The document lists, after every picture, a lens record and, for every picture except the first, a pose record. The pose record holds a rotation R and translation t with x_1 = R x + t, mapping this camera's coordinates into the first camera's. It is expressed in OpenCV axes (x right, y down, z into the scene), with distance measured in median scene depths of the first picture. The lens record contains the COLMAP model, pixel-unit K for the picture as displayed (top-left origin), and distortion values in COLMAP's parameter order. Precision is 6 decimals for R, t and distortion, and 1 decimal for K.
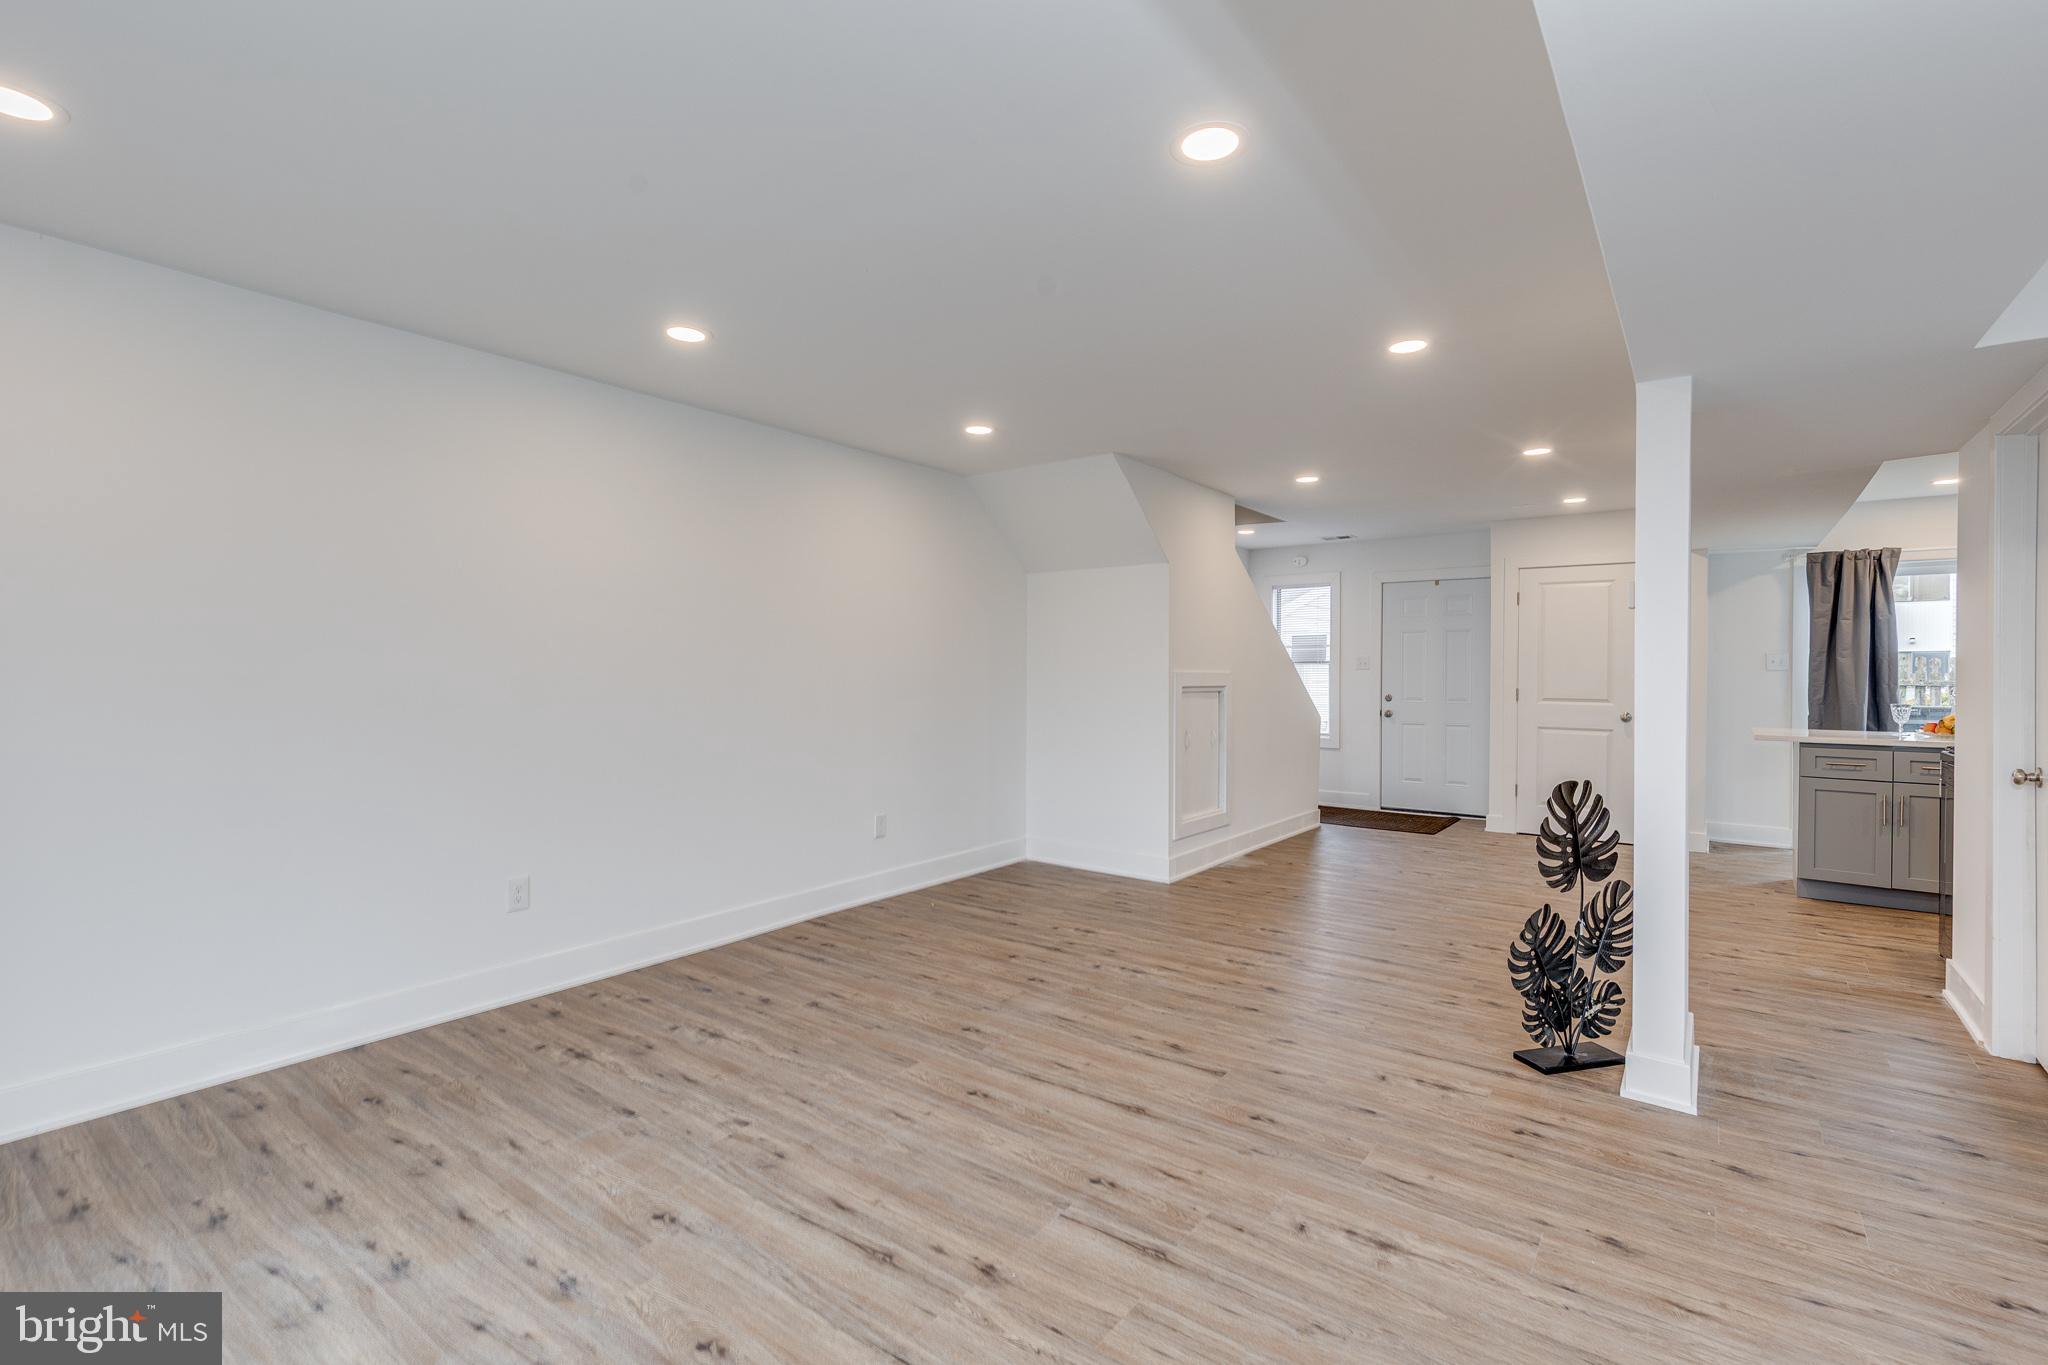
lens RADIAL K [[923.3, 0, 1027.8], [0, 923.3, 678.3], [0, 0, 1]] dist [0.009076, -0.002295]
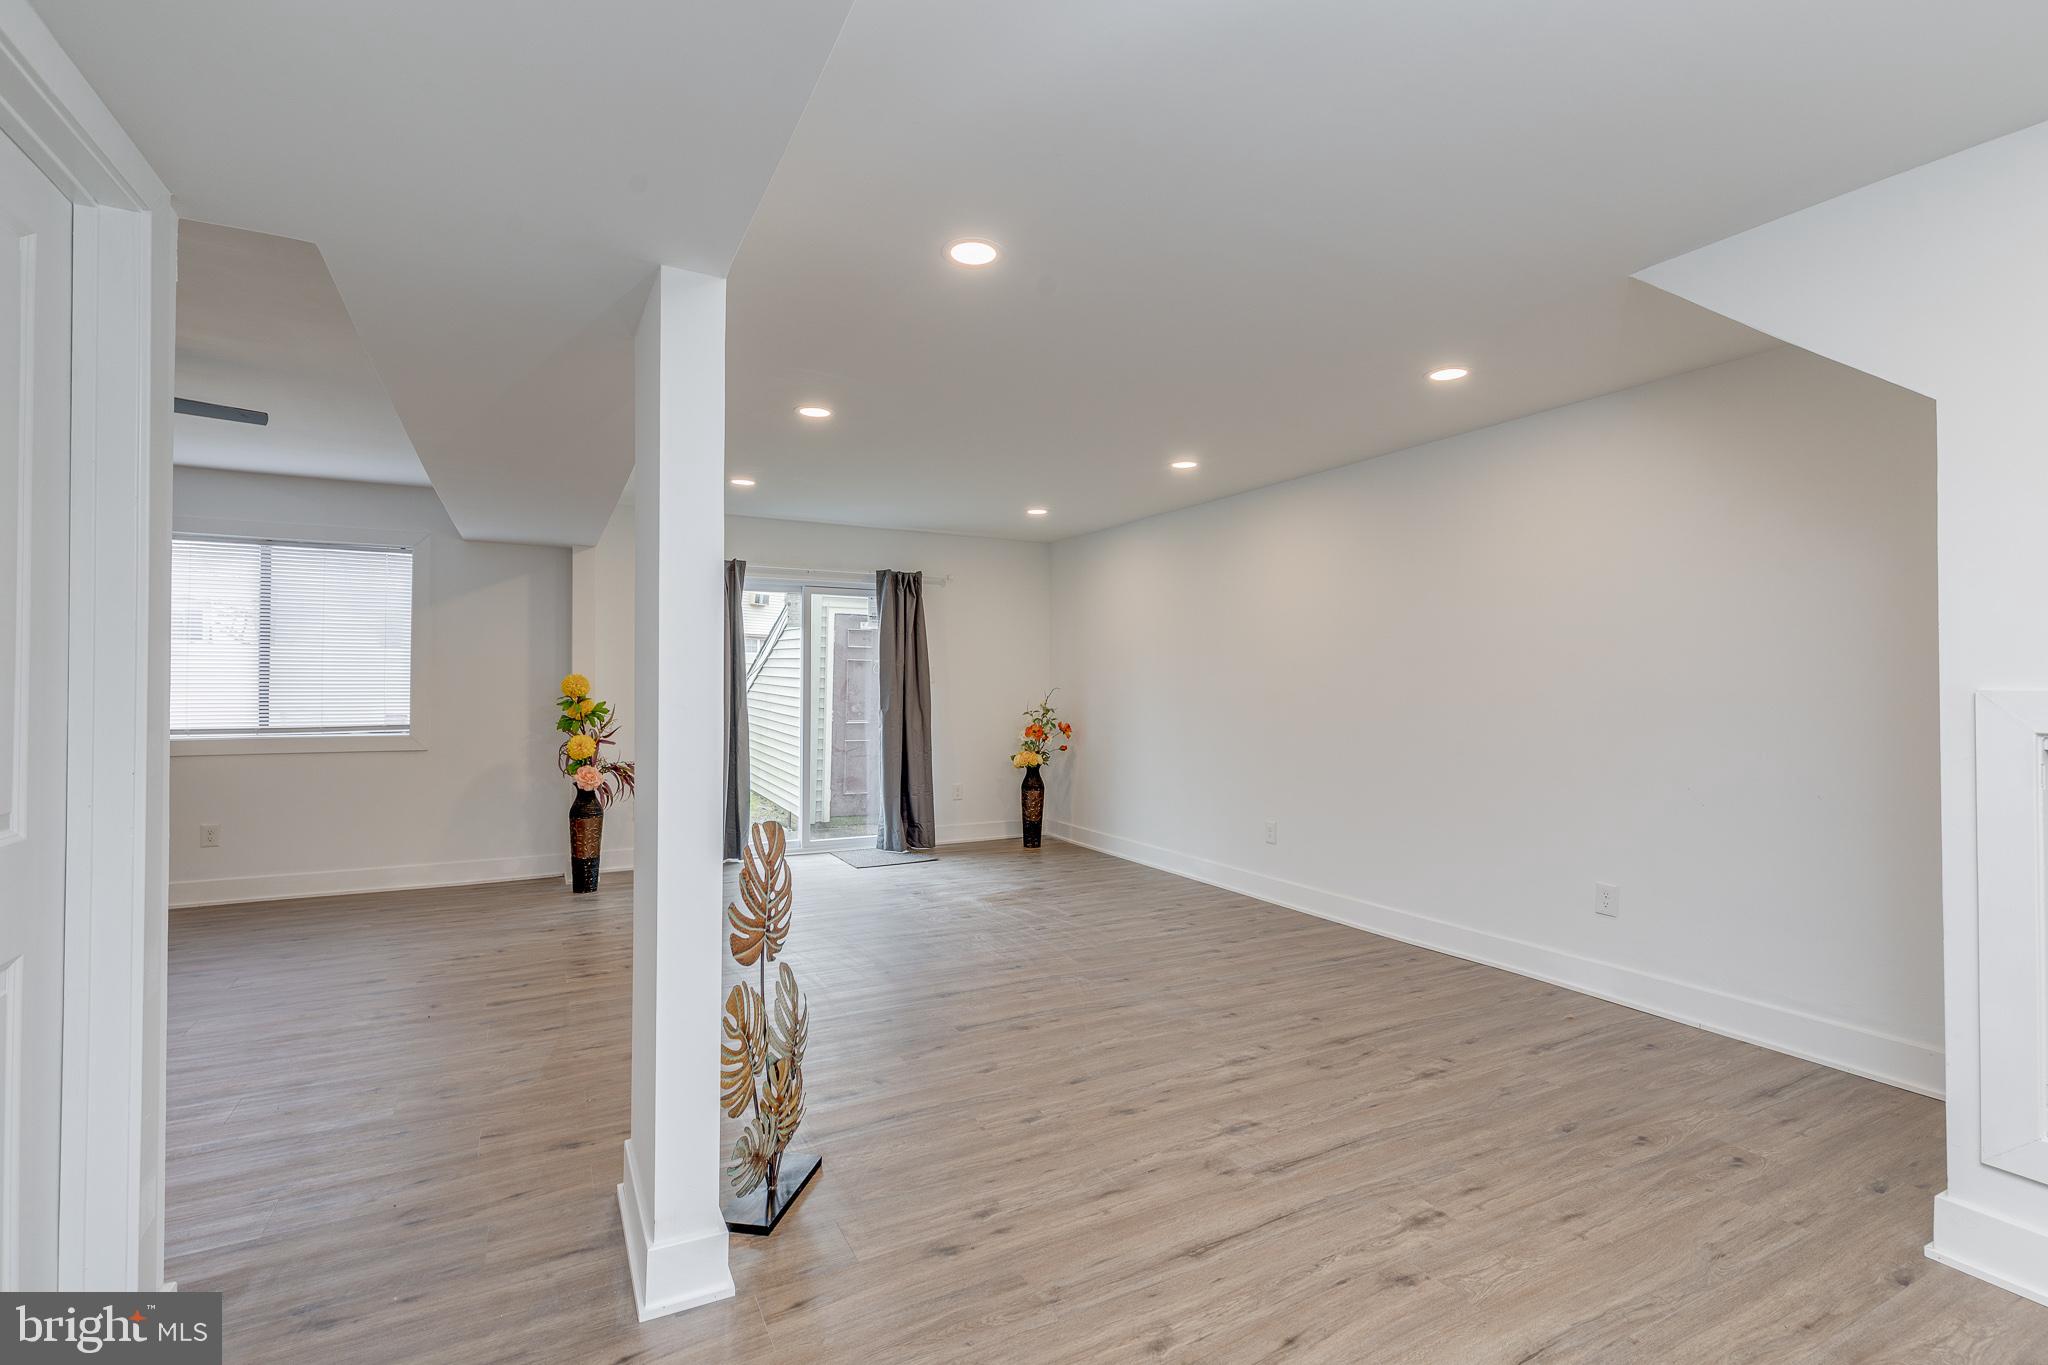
lens RADIAL K [[923.3, 0, 1016.0], [0, 923.3, 678.7], [0, 0, 1]] dist [0.009076, -0.002295]
pose [[-0.434765, -0.010662, -0.900481, 1.071512], [-0.012977, 0.999900, -0.005574, -0.006985], [0.900451, 0.009262, -0.434860, 1.362604]]
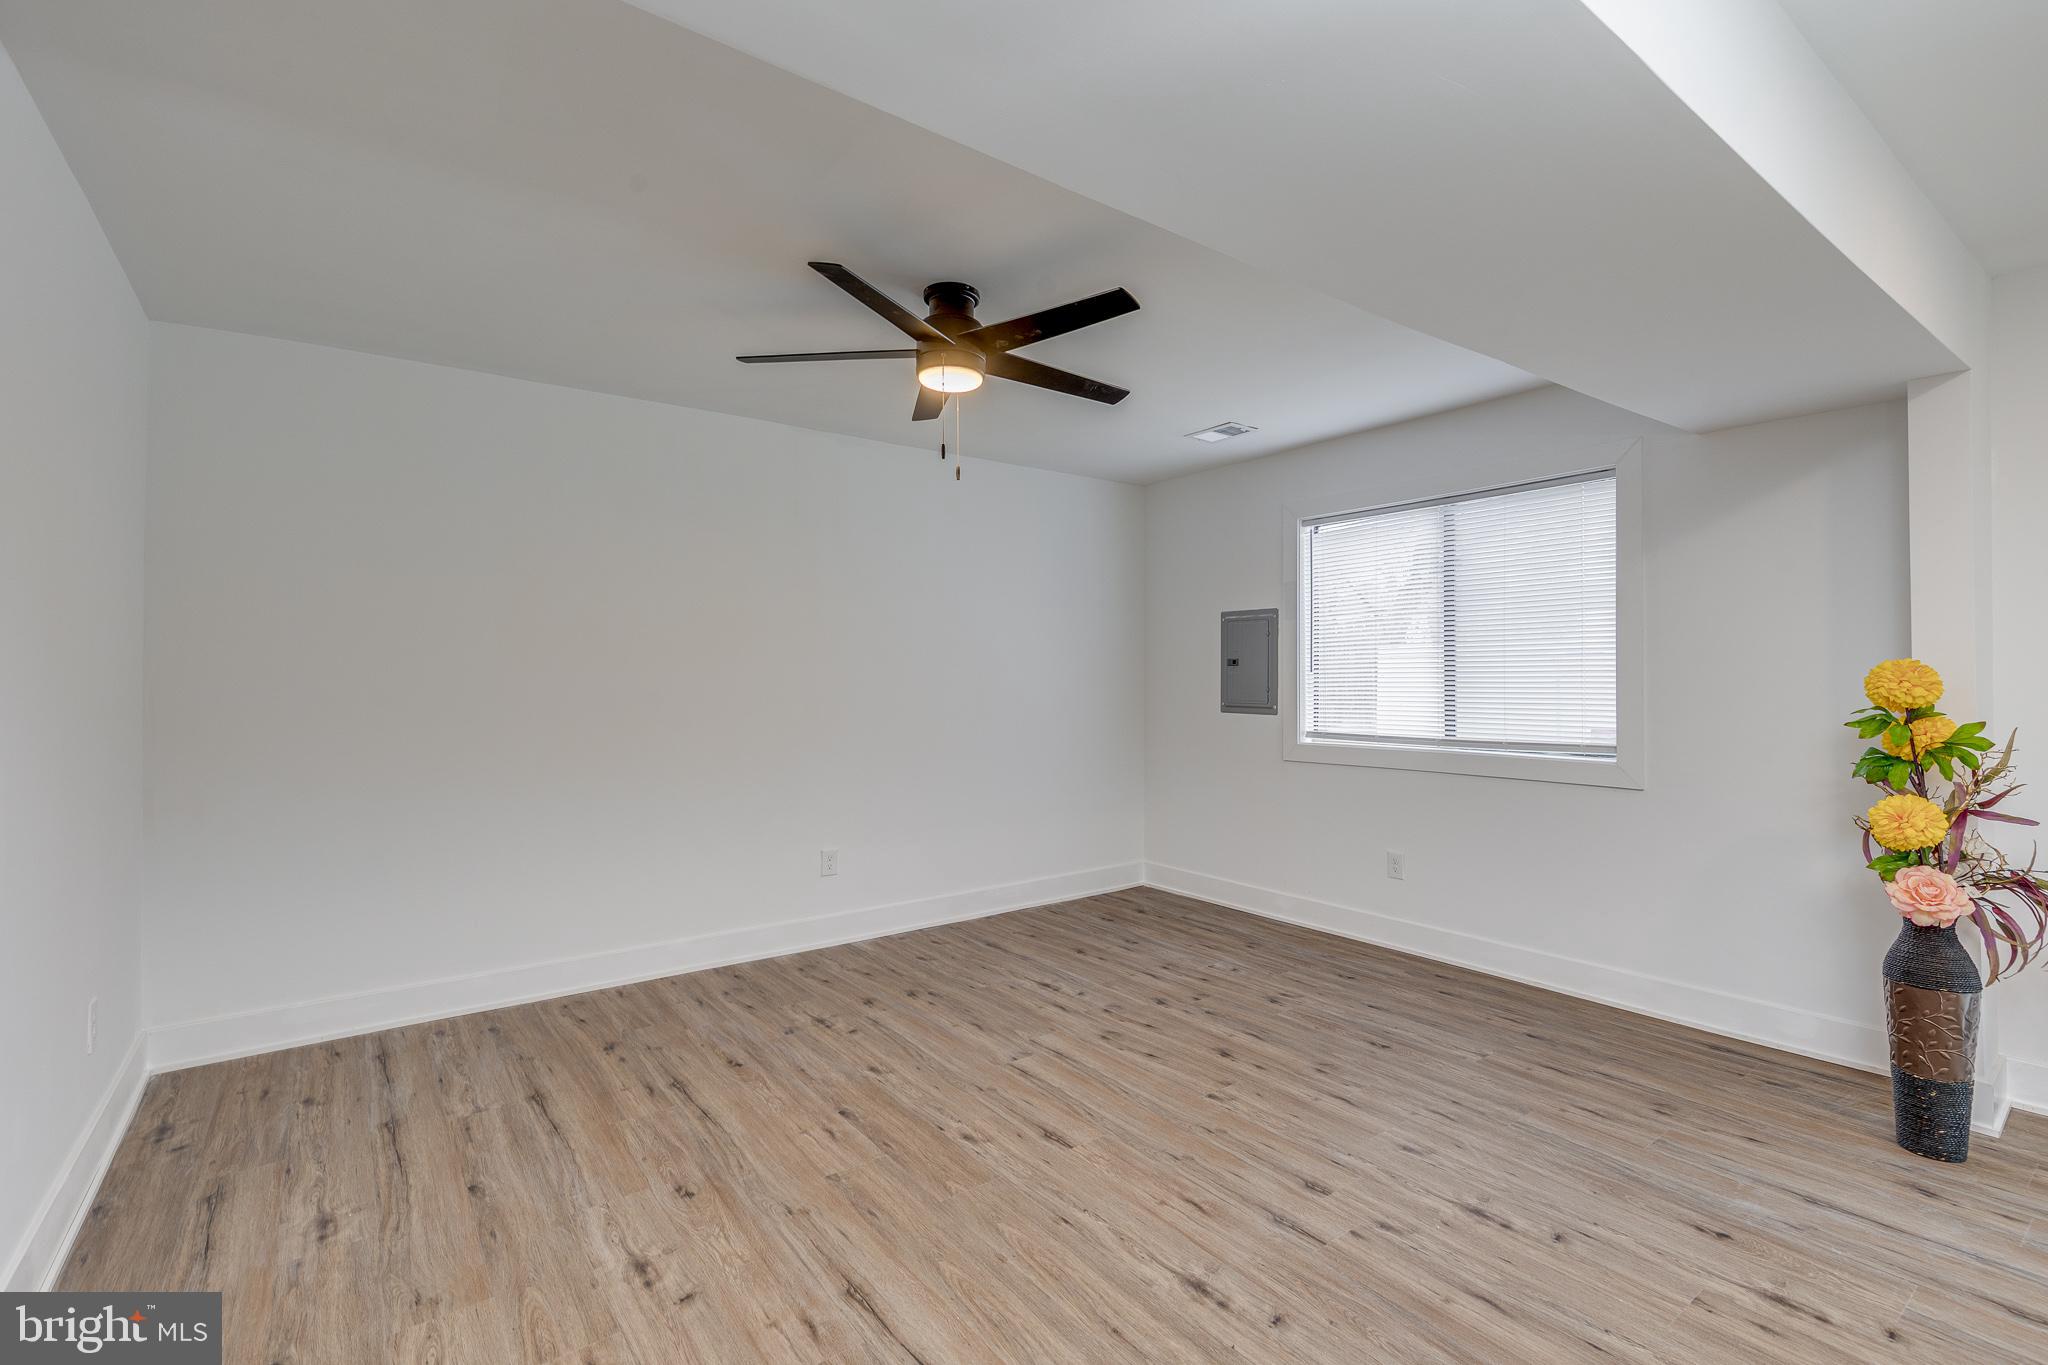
lens RADIAL K [[923.3, 0, 1025.3], [0, 923.3, 679.8], [0, 0, 1]] dist [0.009076, -0.002295]
pose [[-0.957460, -0.000902, 0.288565, 0.370428], [0.001774, 0.999958, 0.009012, -0.005201], [-0.288561, 0.009140, -0.957418, 0.845200]]
